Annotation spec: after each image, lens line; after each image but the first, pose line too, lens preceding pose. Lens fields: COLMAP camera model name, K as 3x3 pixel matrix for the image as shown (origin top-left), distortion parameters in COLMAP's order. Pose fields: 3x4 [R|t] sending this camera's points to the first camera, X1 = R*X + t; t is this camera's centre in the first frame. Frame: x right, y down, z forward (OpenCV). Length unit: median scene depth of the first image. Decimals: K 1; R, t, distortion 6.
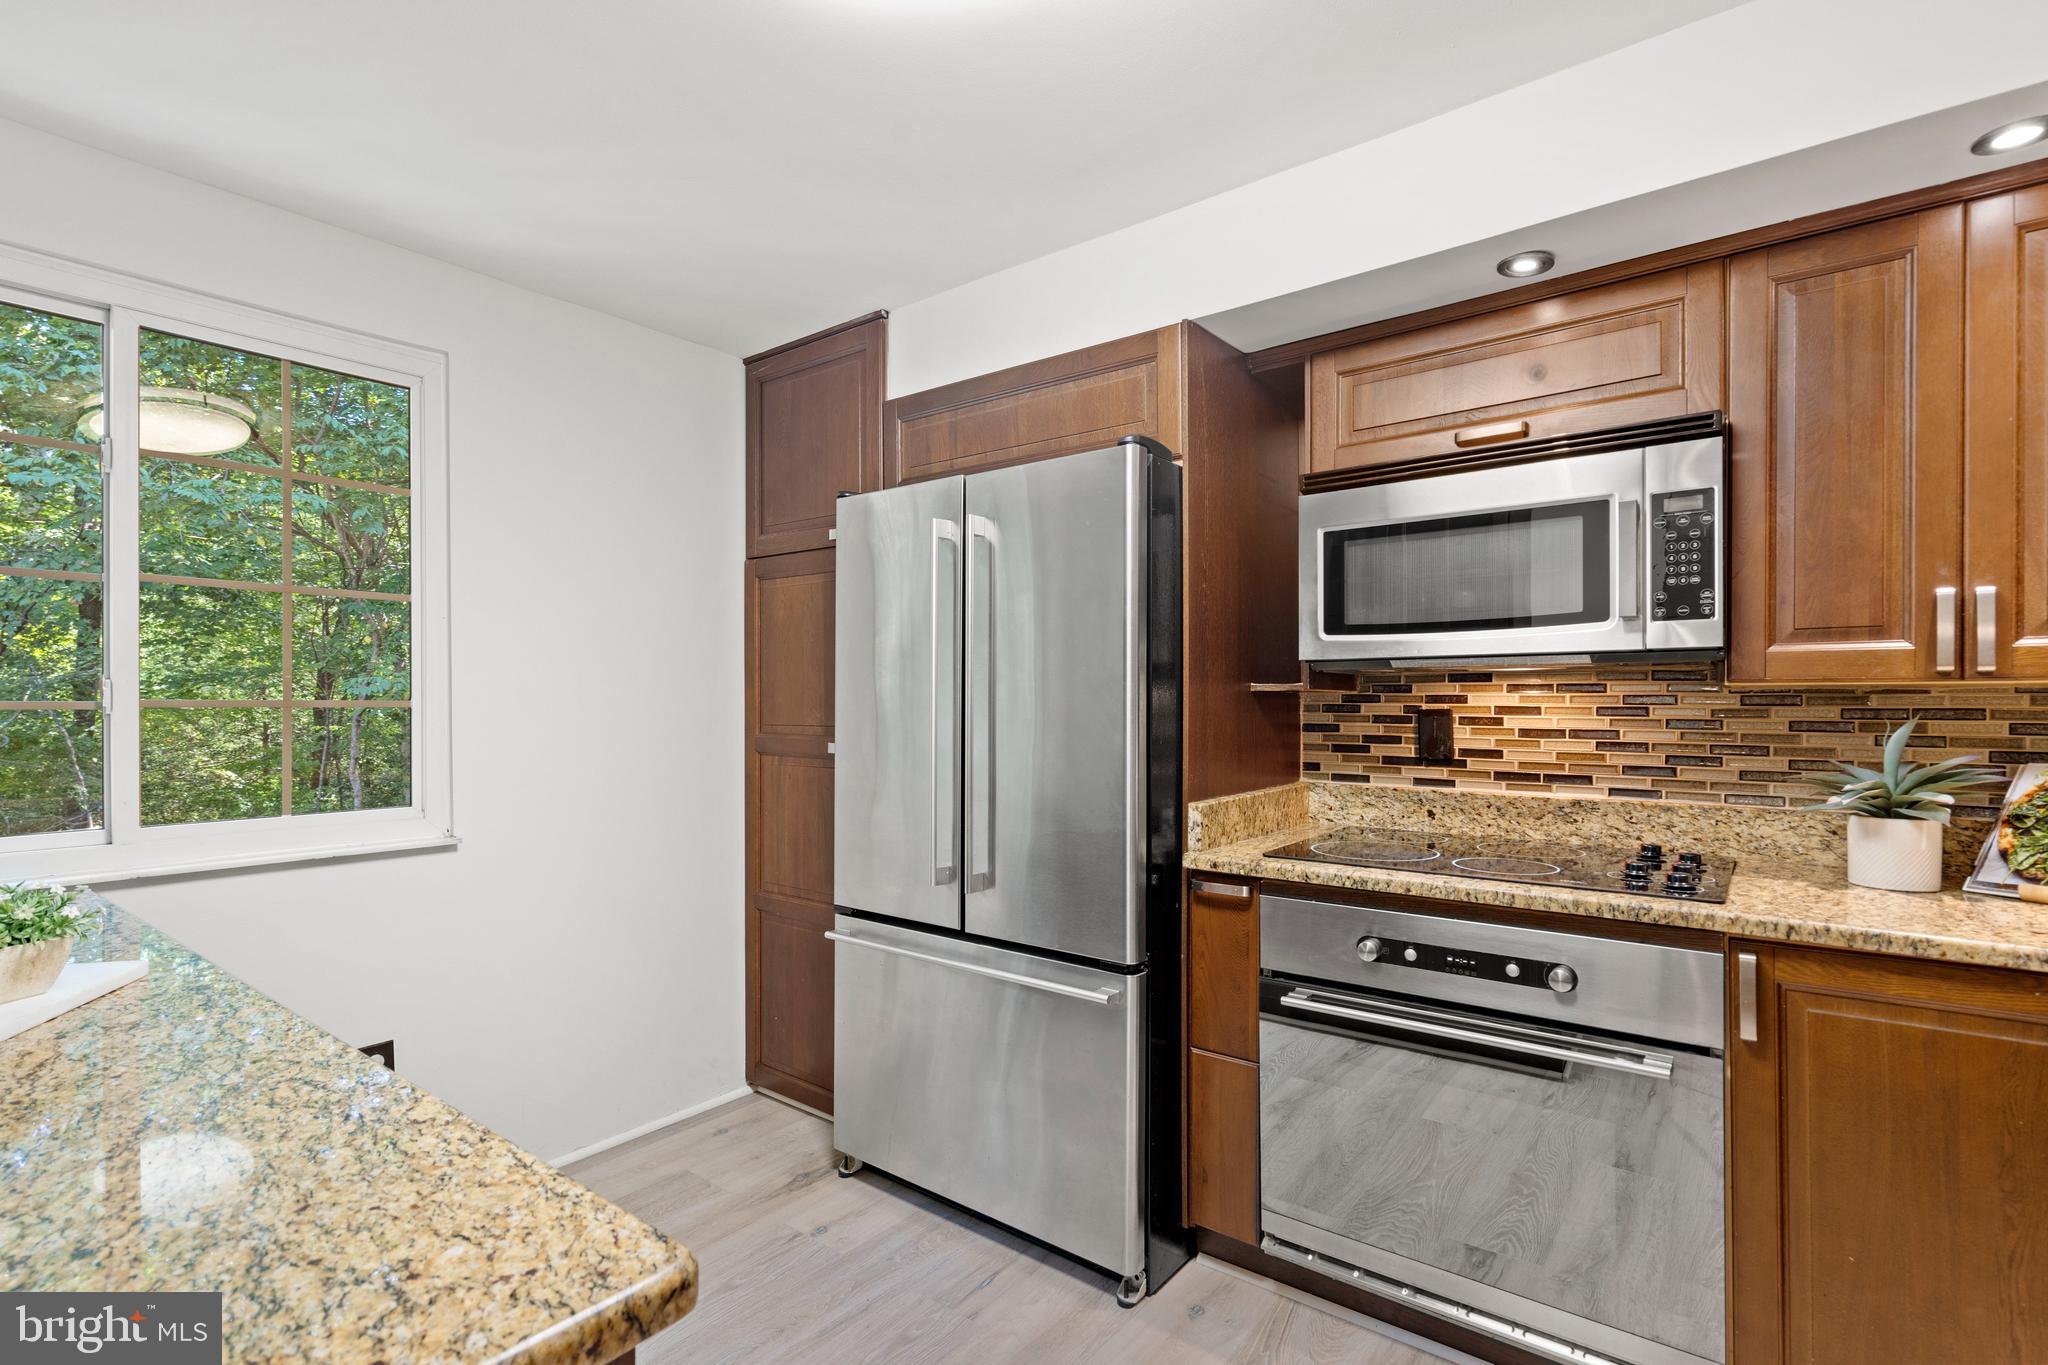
lens RADIAL K [[964.8, 0, 1009.9], [0, 964.8, 706.5], [0, 0, 1]] dist [0.003042, 0.000996]
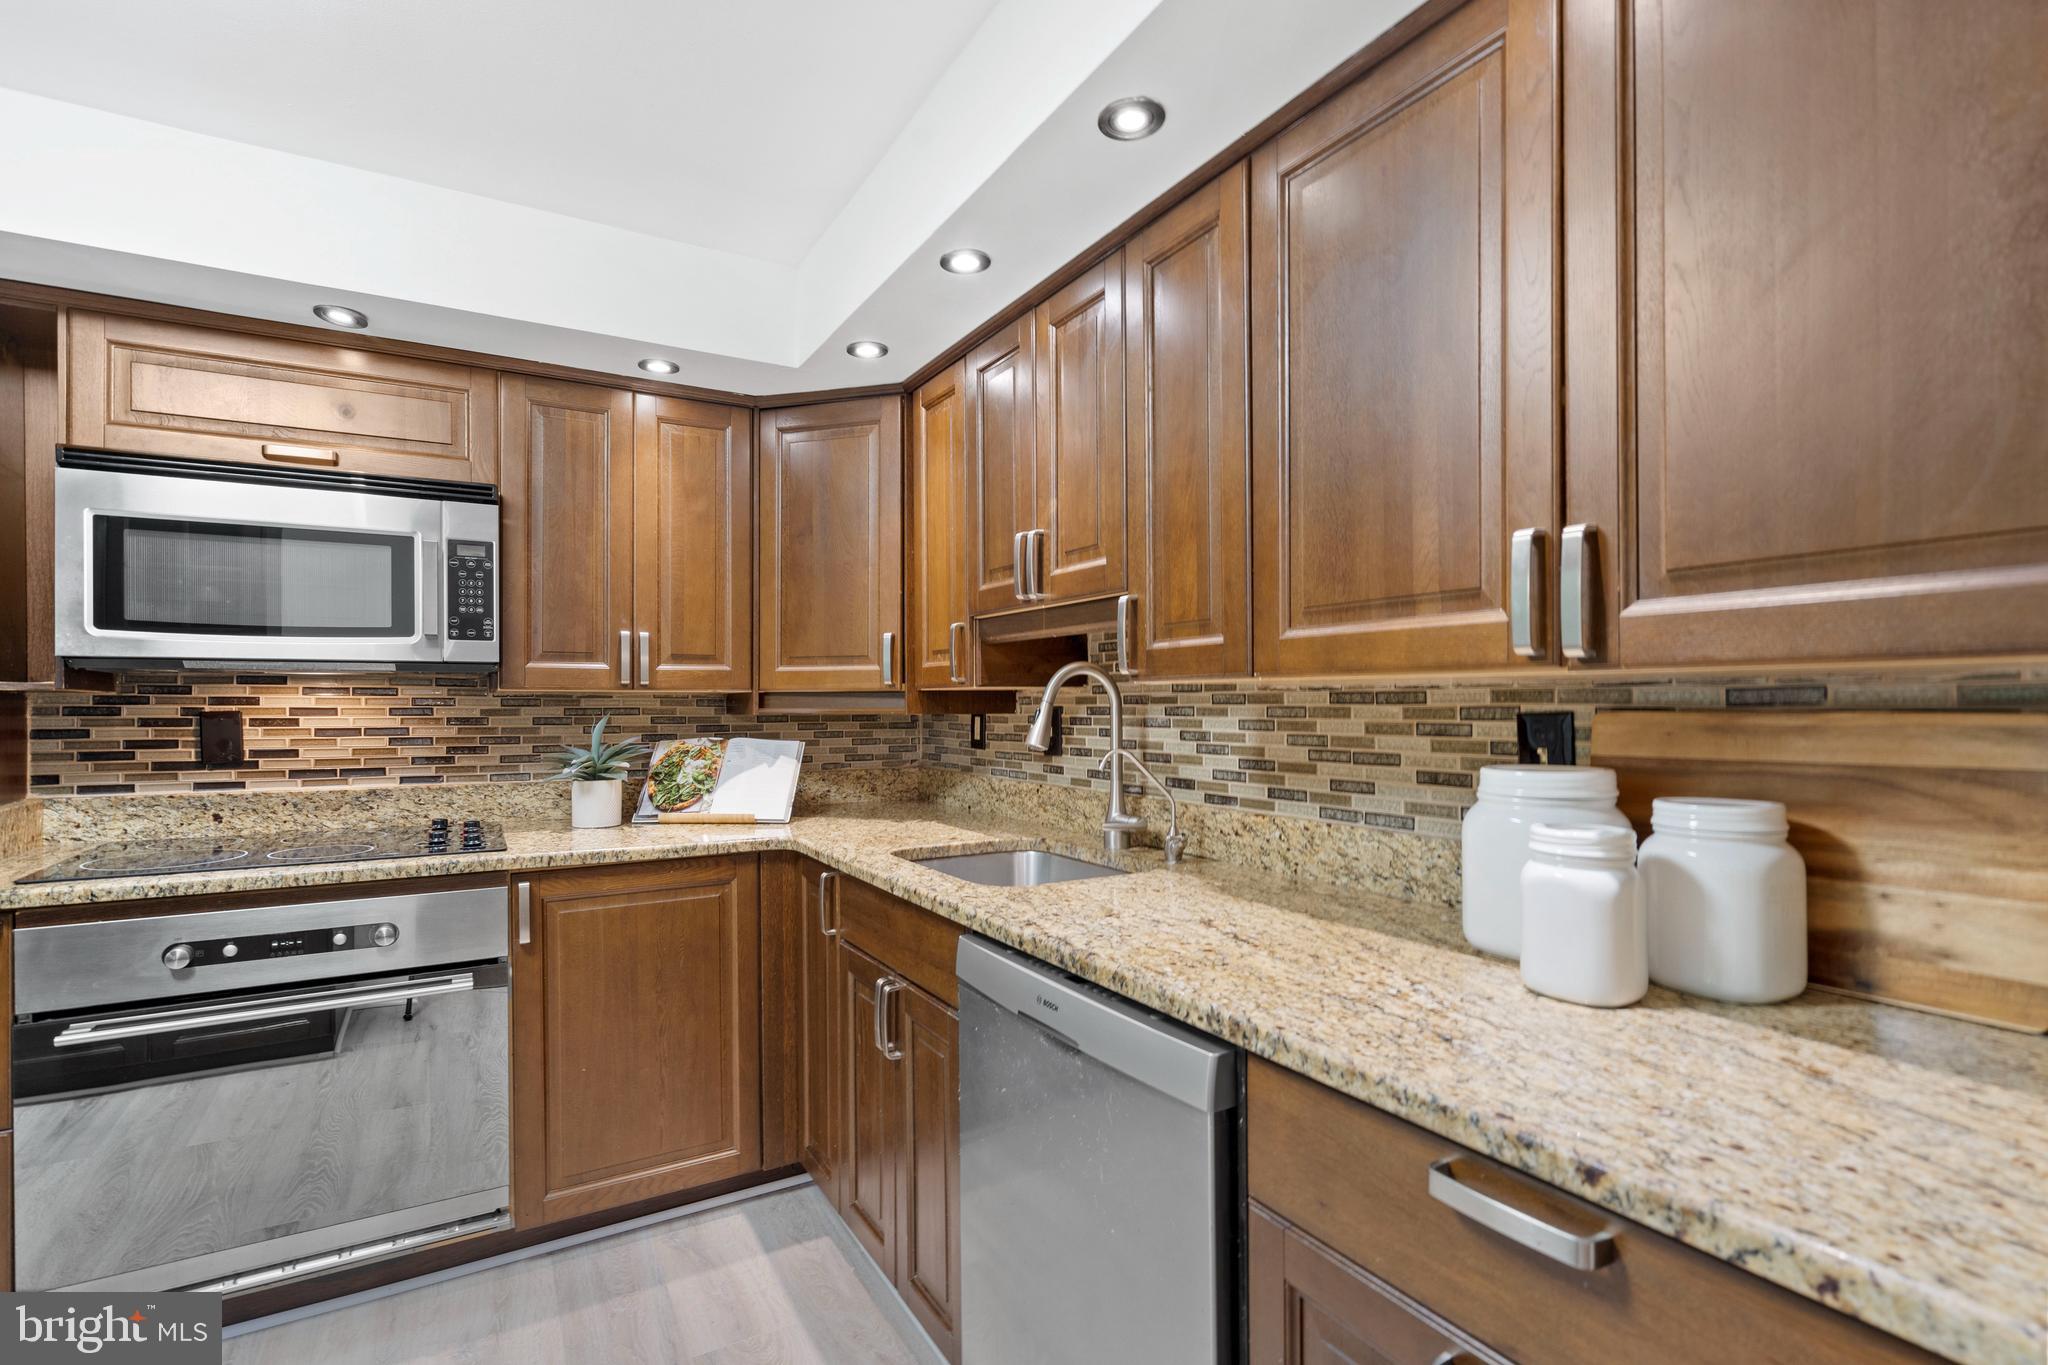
lens RADIAL K [[956.0, 0, 1027.7], [0, 956.0, 693.6], [0, 0, 1]] dist [-0.000851, 0.000355]
pose [[0.356809, 0.009786, 0.934126, -0.216992], [0.006007, 0.999900, -0.012769, 0.002911], [-0.934158, 0.010167, 0.356714, -0.143310]]
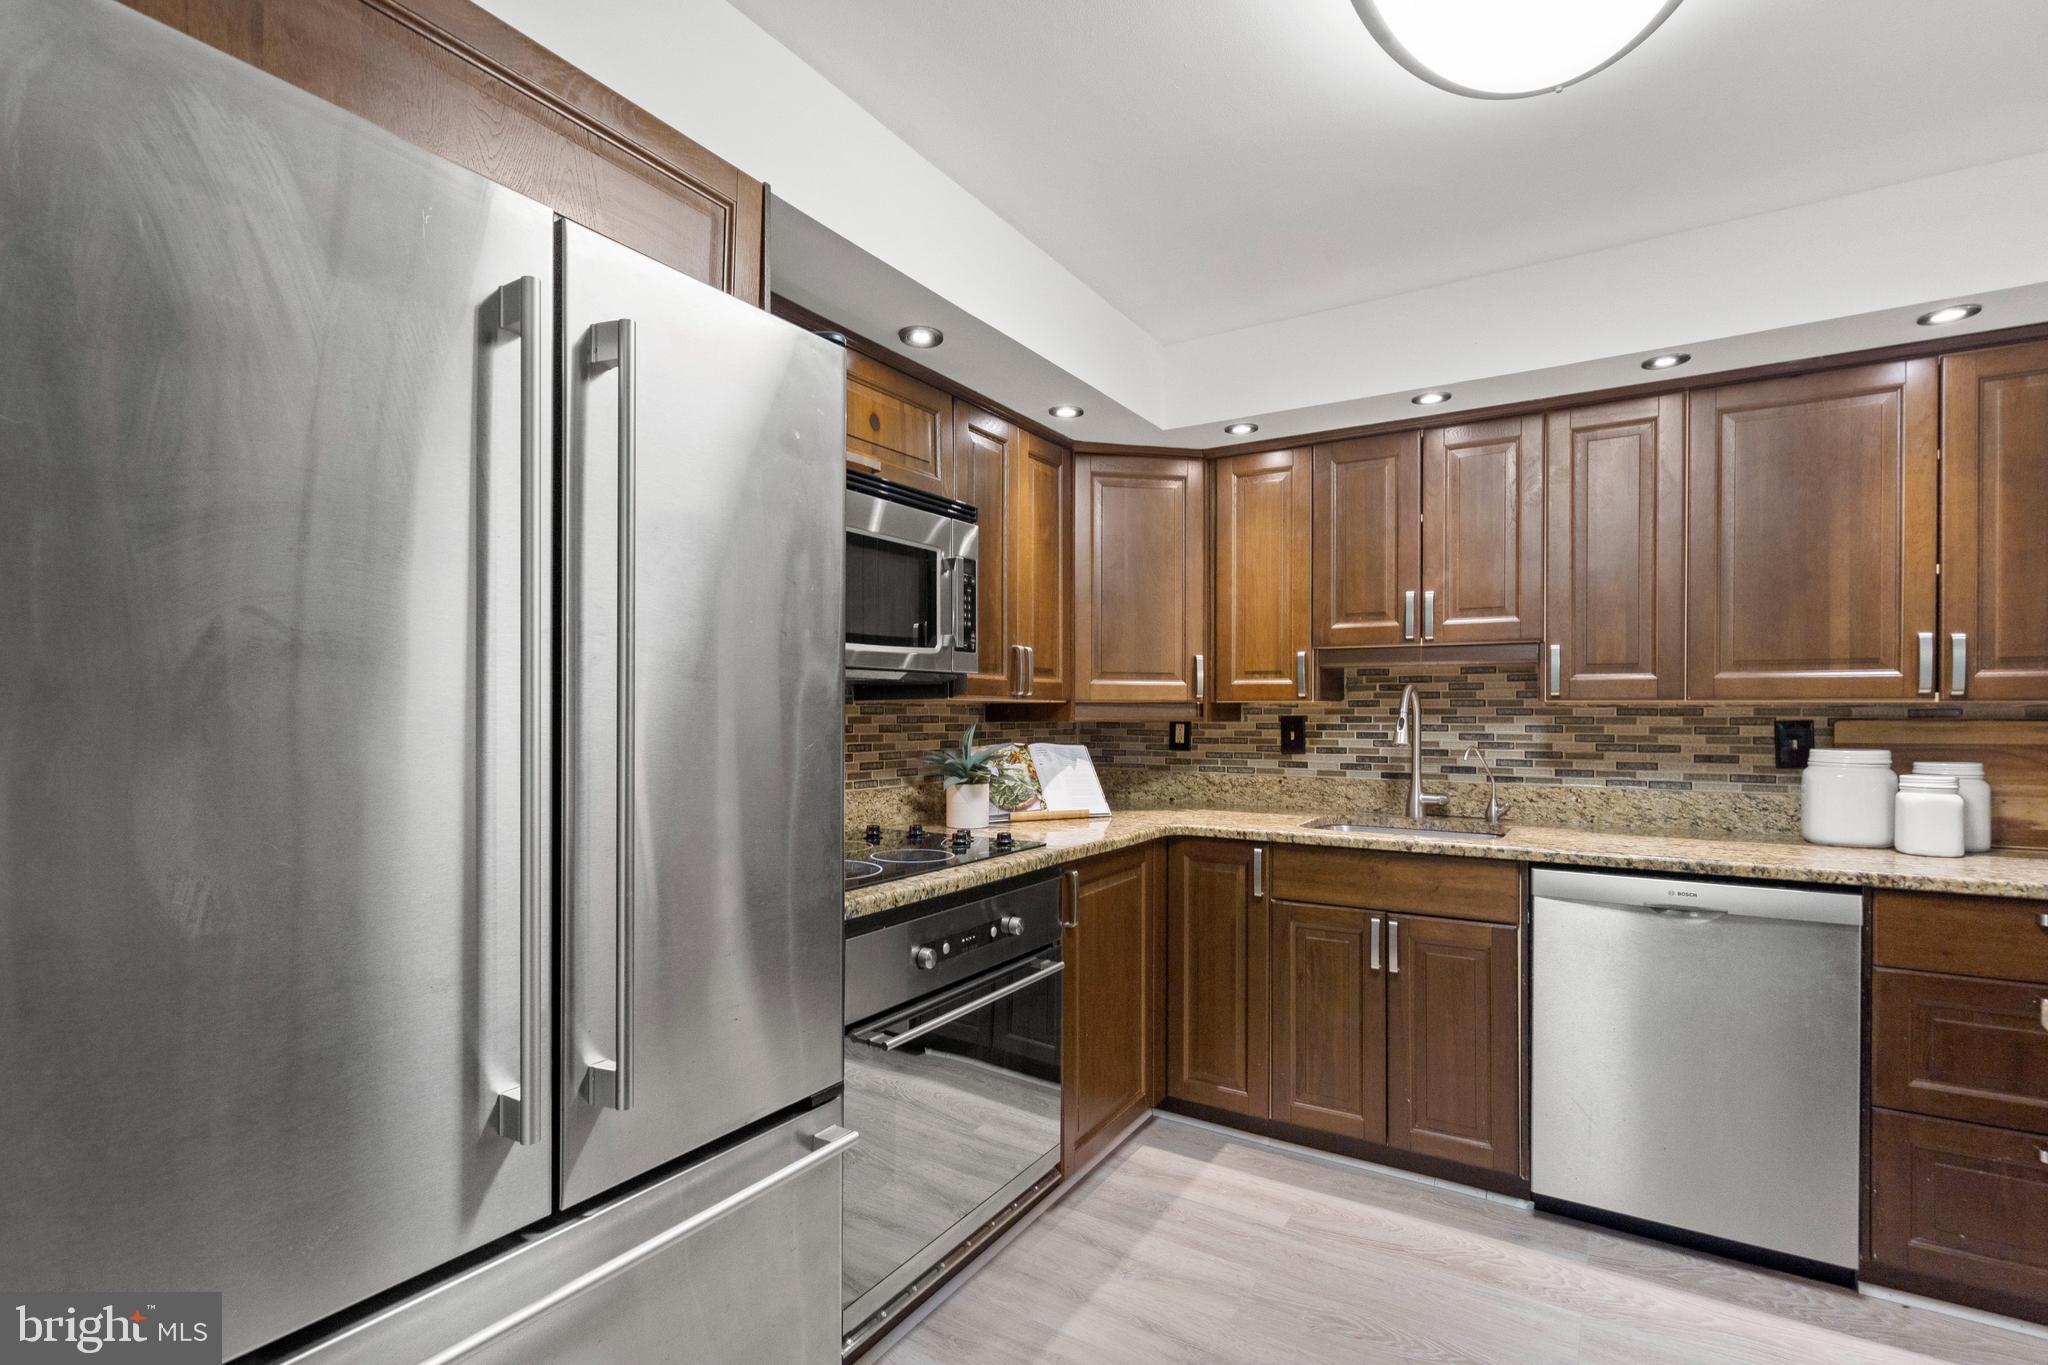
lens RADIAL K [[948.5, 0, 1028.0], [0, 948.5, 707.1], [0, 0, 1]] dist [0.000917, 0.000459]
pose [[-0.117745, 0.005290, 0.993030, -0.601096], [0.001894, 0.999985, -0.005103, -0.004038], [-0.993042, 0.001280, -0.117753, 0.976712]]
